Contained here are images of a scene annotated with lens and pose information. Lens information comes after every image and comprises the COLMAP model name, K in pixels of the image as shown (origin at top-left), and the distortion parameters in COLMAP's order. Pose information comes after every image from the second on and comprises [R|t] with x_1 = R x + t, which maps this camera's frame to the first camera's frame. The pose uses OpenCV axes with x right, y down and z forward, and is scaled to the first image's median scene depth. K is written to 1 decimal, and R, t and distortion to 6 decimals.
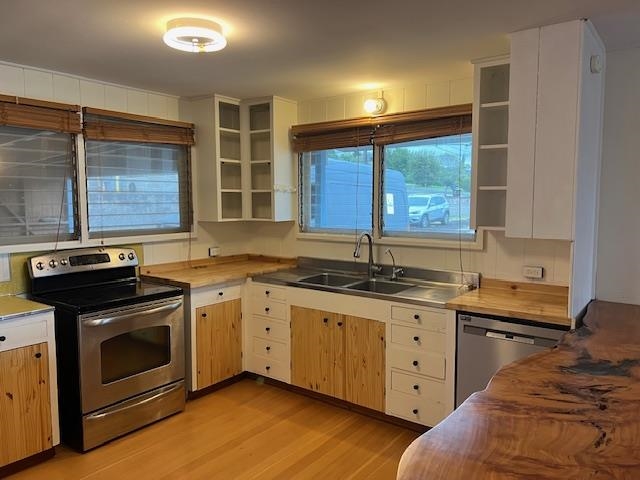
lens RADIAL K [[484.8, 0, 325.0], [0, 484.8, 246.6], [0, 0, 1]] dist [0.047863, -0.021062]
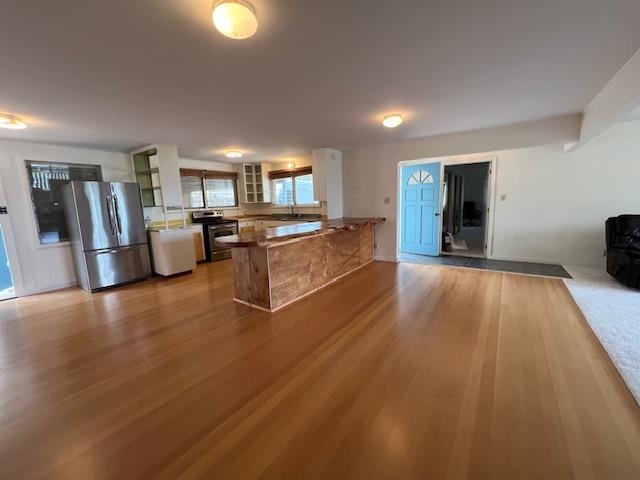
lens RADIAL K [[257.7, 0, 323.8], [0, 257.7, 241.0], [0, 0, 1]] dist [-0.001229, 0.000259]
pose [[0.999146, -0.038280, 0.015575, 0.275134], [0.037377, 0.997806, 0.054647, 0.136070], [-0.017632, -0.054018, 0.998384, -0.778100]]
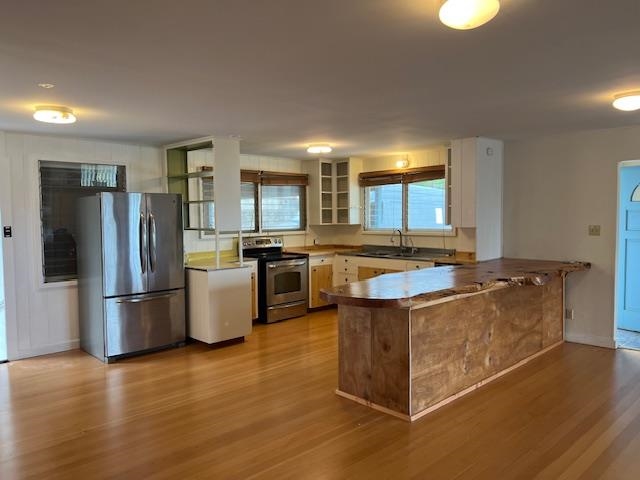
lens RADIAL K [[484.8, 0, 318.6], [0, 484.8, 237.2], [0, 0, 1]] dist [0.047863, -0.021062]
pose [[0.986306, -0.004342, -0.164870, 0.091154], [-0.004849, 0.998458, -0.055301, 0.108114], [0.164856, 0.055343, 0.984764, -0.919205]]
